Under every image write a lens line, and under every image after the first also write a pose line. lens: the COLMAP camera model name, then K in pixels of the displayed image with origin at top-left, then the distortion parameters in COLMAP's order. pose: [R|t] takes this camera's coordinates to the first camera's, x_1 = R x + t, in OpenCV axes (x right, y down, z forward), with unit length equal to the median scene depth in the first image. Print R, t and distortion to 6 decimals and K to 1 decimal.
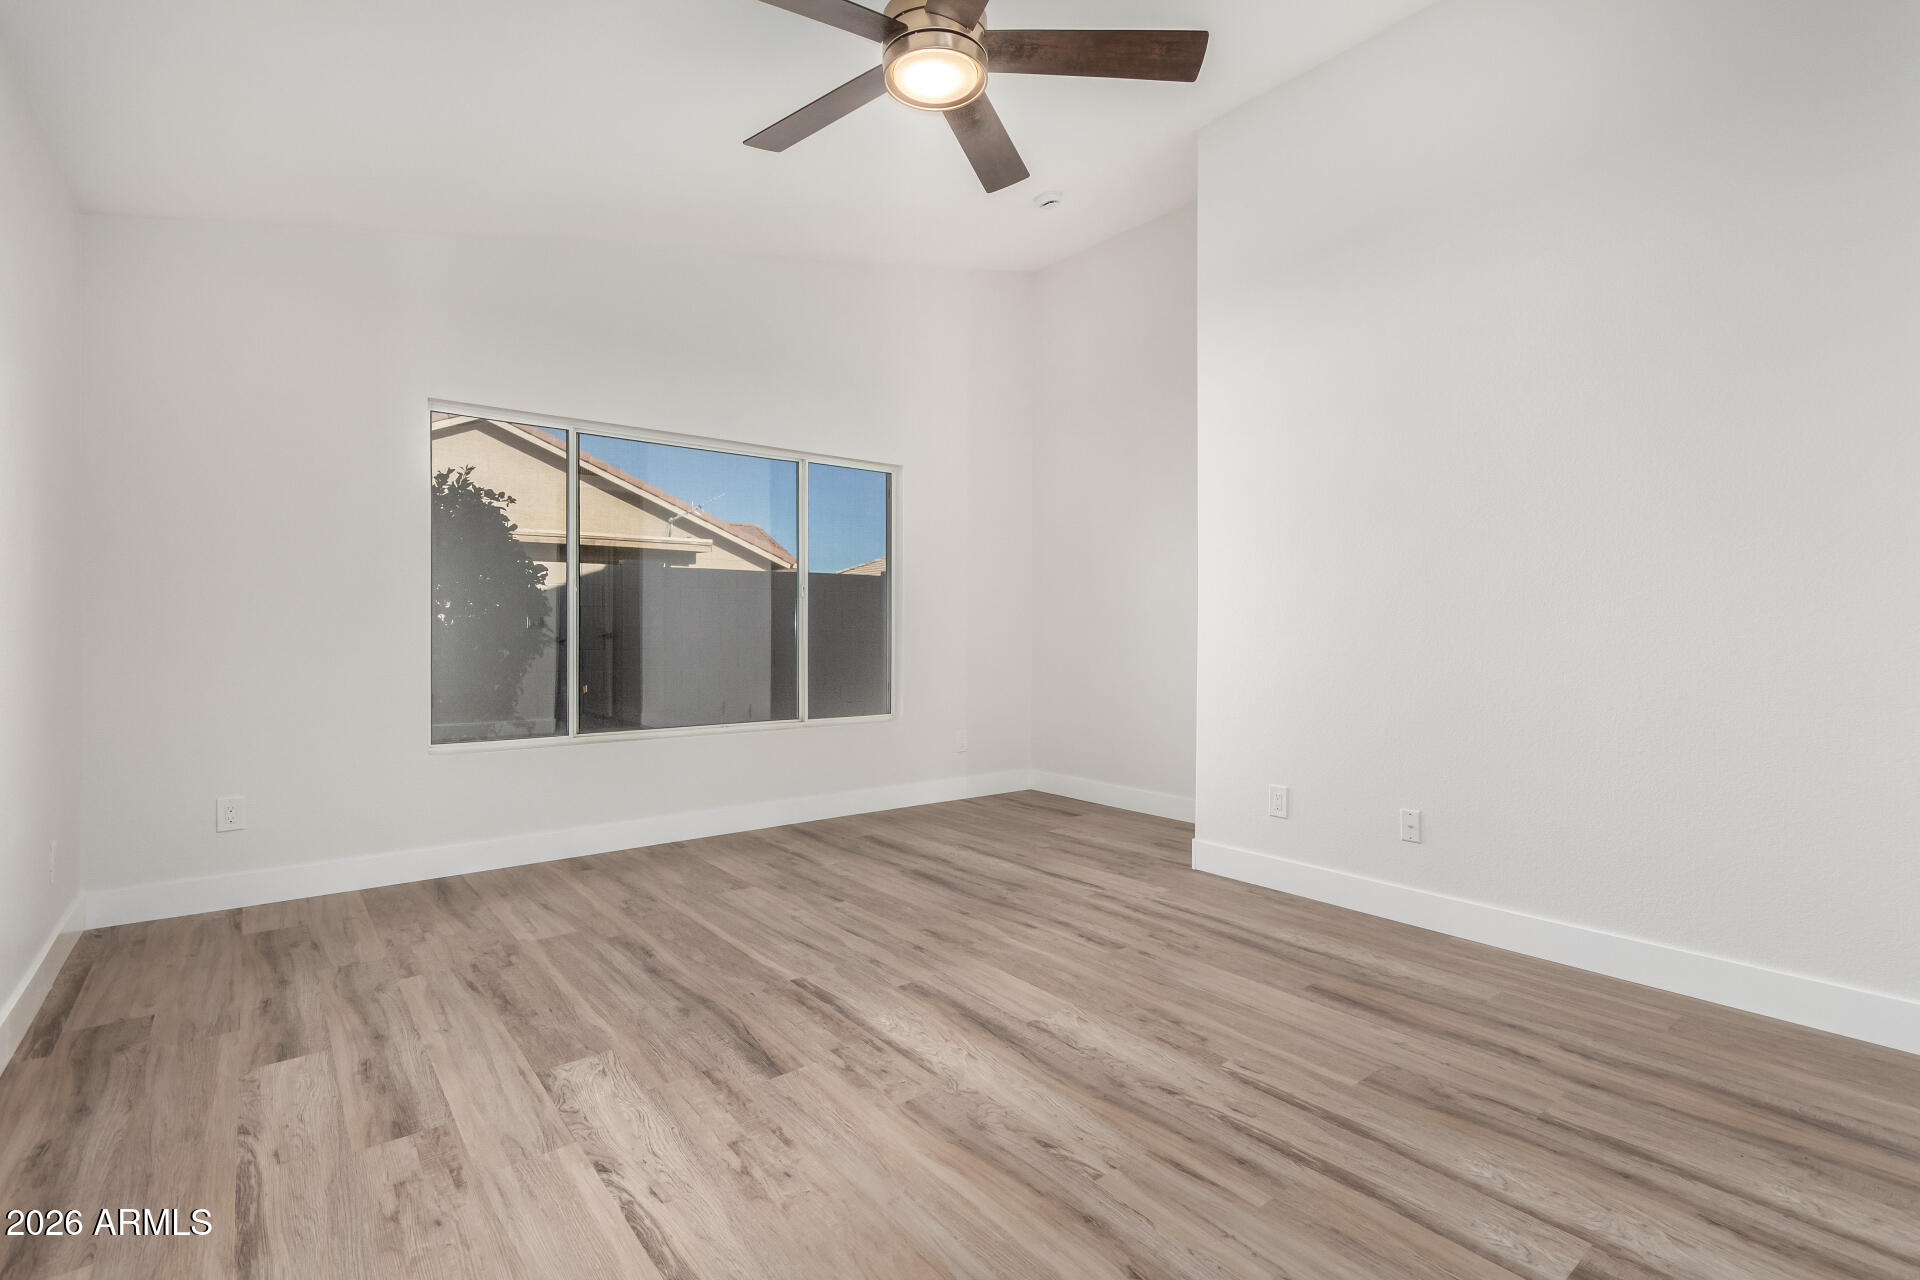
lens RADIAL K [[885.6, 0, 961.7], [0, 885.6, 636.8], [0, 0, 1]] dist [0.000972, 0.000714]
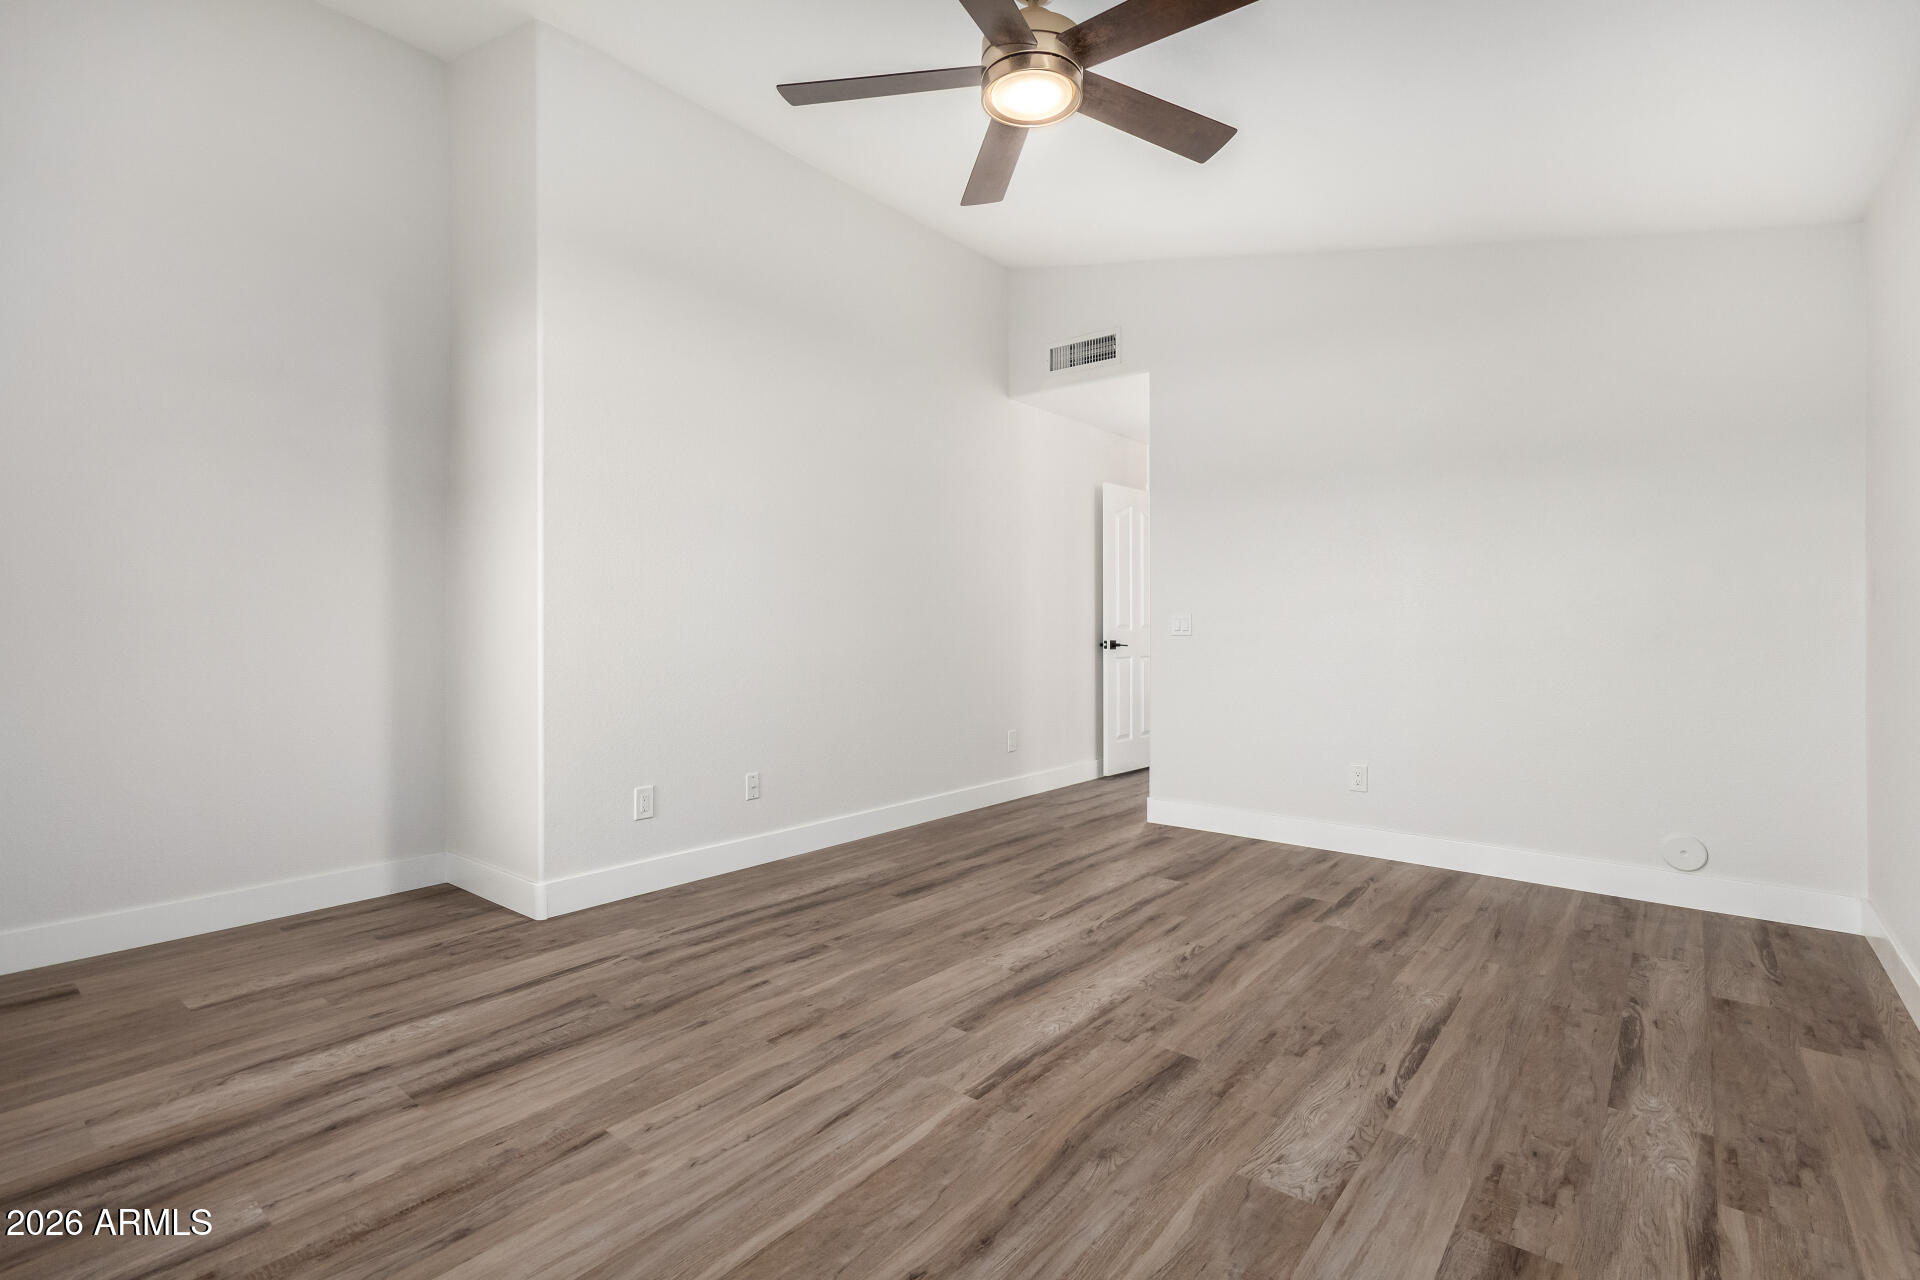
lens RADIAL K [[885.6, 0, 971.1], [0, 885.6, 634.4], [0, 0, 1]] dist [0.000972, 0.000714]
pose [[-0.216407, -0.009039, 0.976261, -0.978351], [0.006525, 0.999921, 0.010705, -0.013165], [-0.976281, 0.008687, -0.216331, 1.238373]]
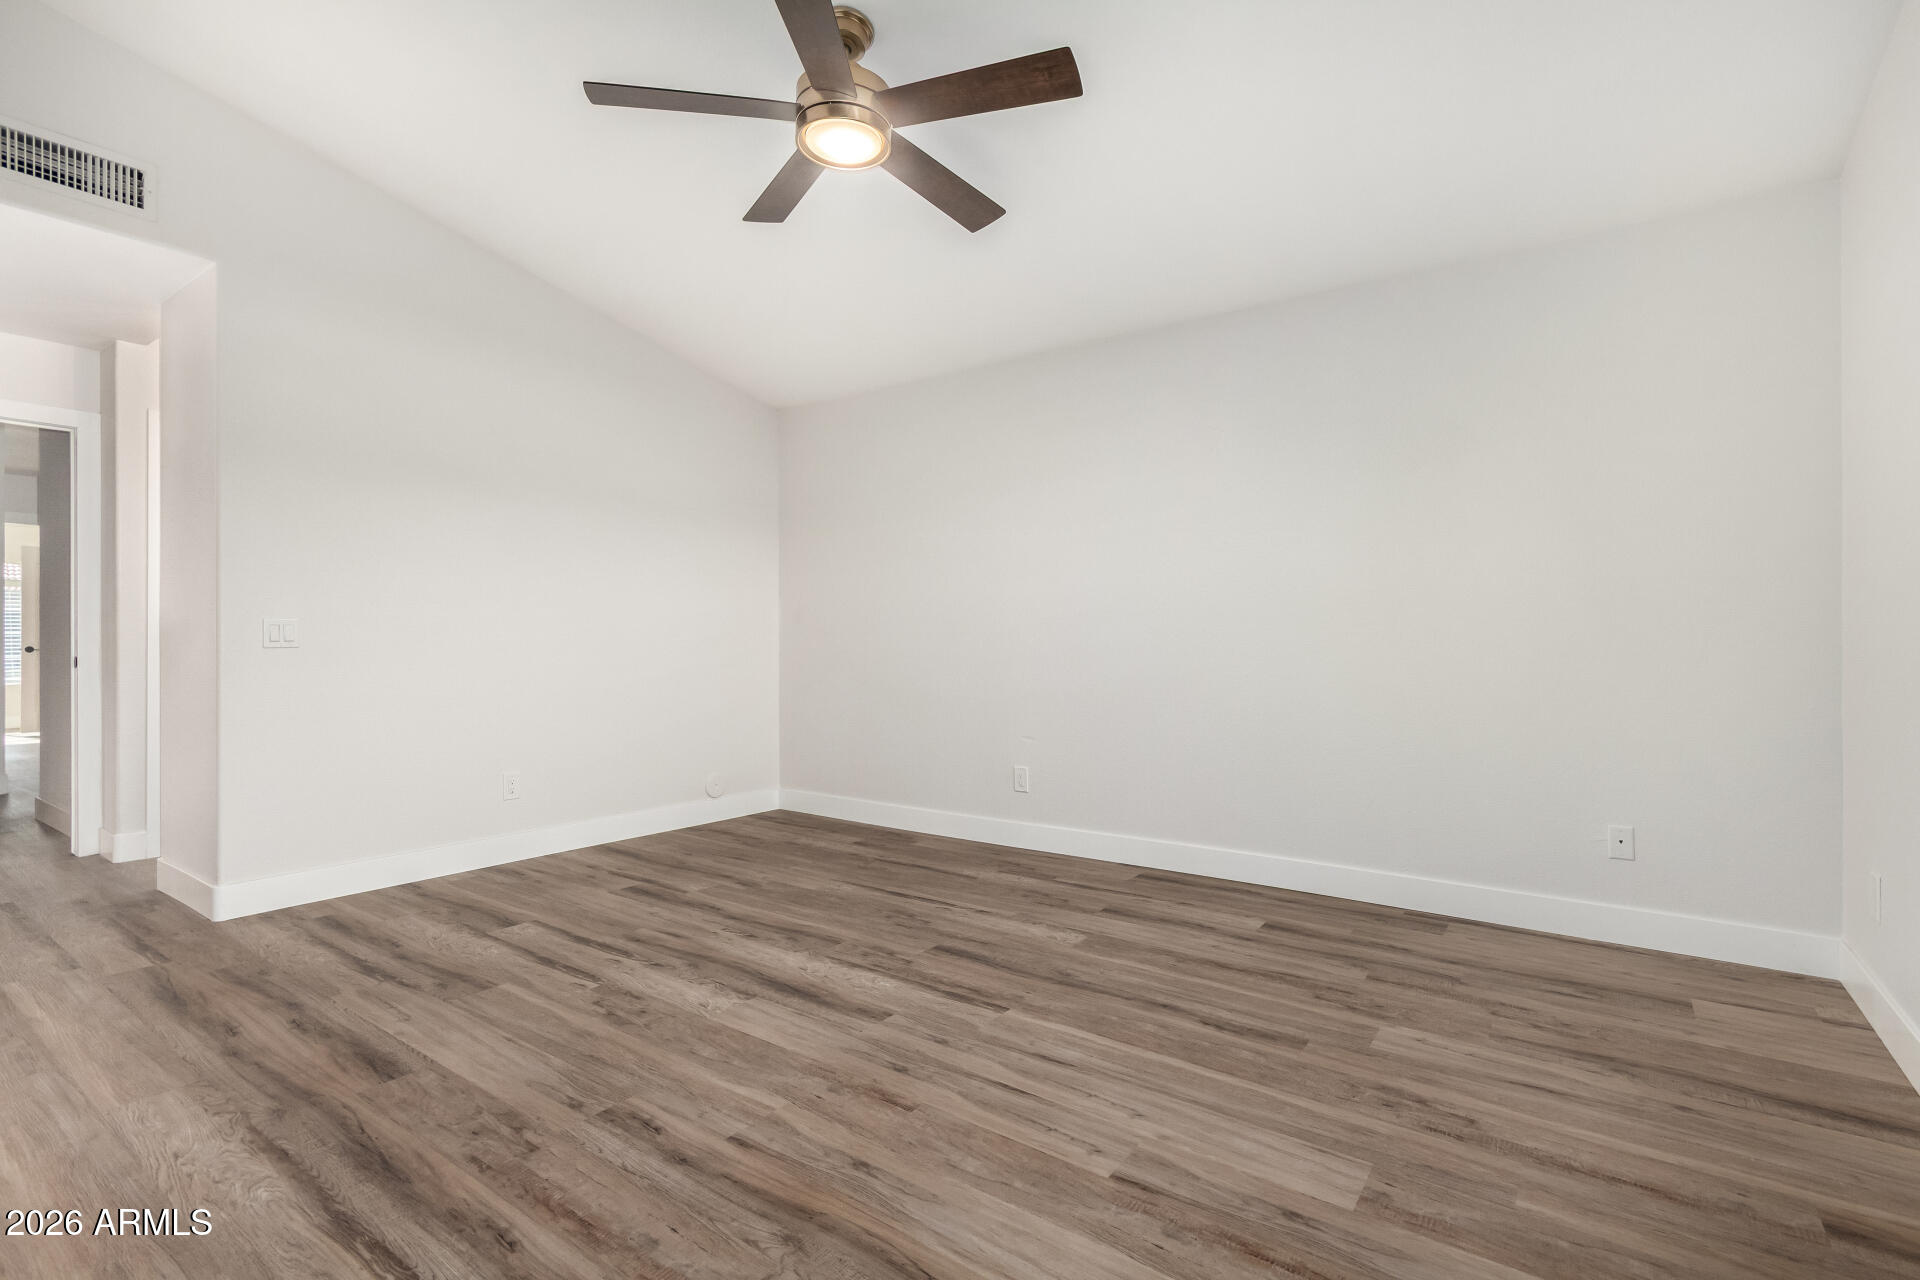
lens RADIAL K [[885.6, 0, 965.5], [0, 885.6, 639.5], [0, 0, 1]] dist [0.000972, 0.000714]
pose [[-0.963053, -0.002055, -0.269305, 0.115413], [-0.004491, 0.999954, 0.008430, -0.016499], [0.269275, 0.009328, -0.963018, 2.020159]]
